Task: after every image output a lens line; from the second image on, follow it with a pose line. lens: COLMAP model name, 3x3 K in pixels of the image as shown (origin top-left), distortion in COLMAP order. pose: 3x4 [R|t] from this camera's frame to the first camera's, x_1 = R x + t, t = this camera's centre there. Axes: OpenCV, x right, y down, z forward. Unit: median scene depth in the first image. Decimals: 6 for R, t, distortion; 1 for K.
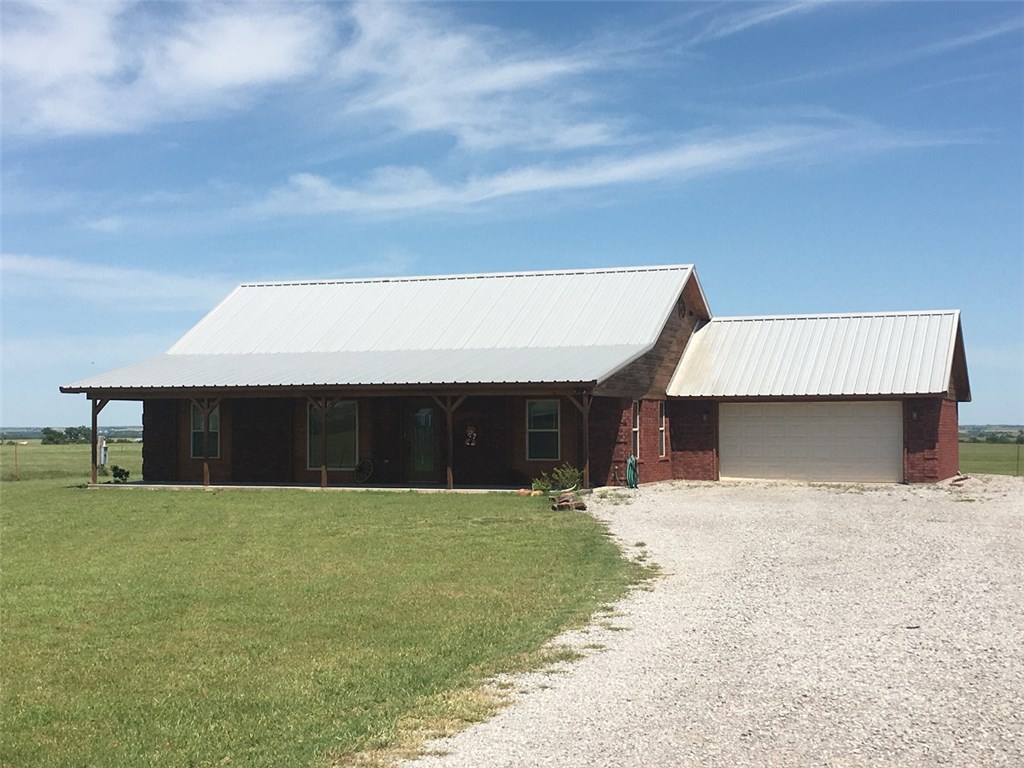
lens RADIAL K [[1487.5, 0, 512.0], [0, 1487.5, 384.0], [0, 0, 1]] dist [-0.000942, 0.001050]
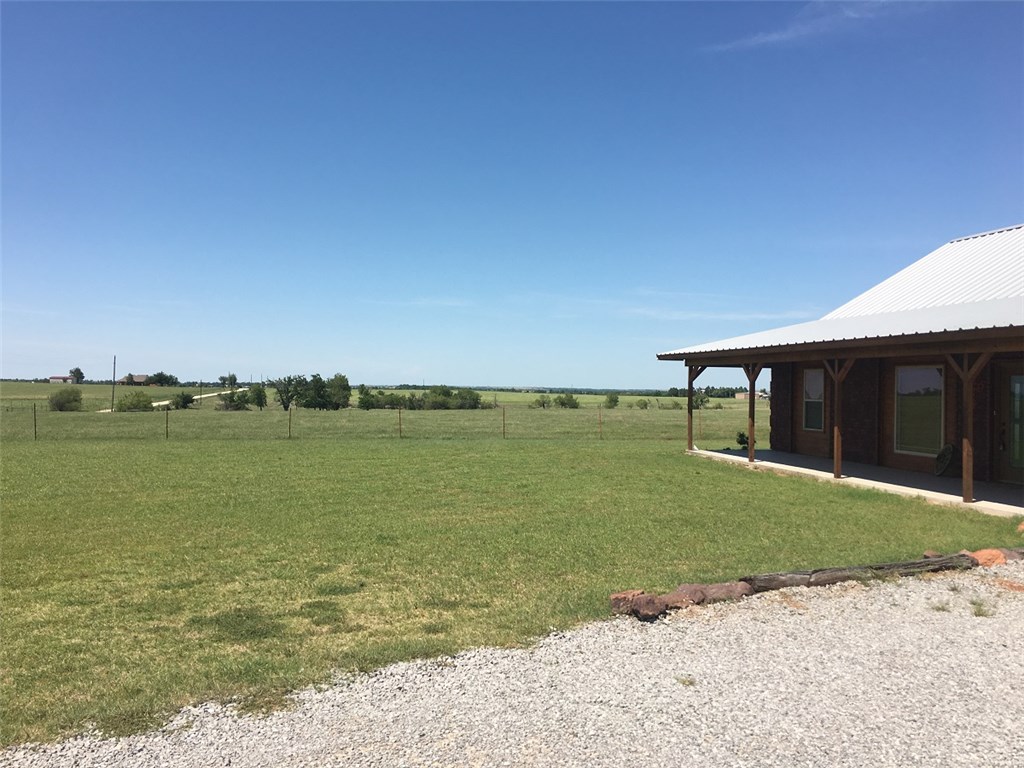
lens RADIAL K [[873.5, 0, 512.0], [0, 873.5, 384.0], [0, 0, 1]] dist [0.119203, -0.181675]
pose [[0.556945, 0.015536, -0.830404, 0.152905], [0.003036, 0.999780, 0.020741, 0.011821], [0.830544, -0.014072, 0.556775, 0.599308]]
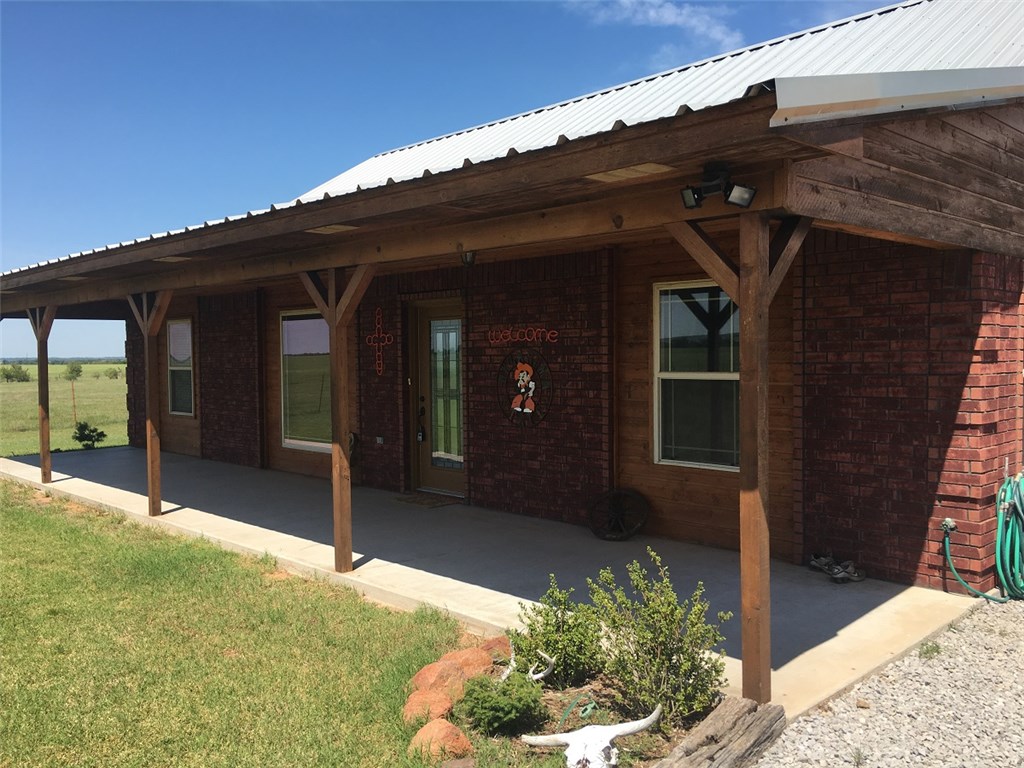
lens RADIAL K [[873.5, 0, 512.0], [0, 873.5, 384.0], [0, 0, 1]] dist [0.119203, -0.181675]
pose [[0.914990, 0.012587, -0.403280, 0.060770], [0.015923, 0.997608, 0.067265, 0.018979], [0.403162, -0.067969, 0.912601, 0.802942]]
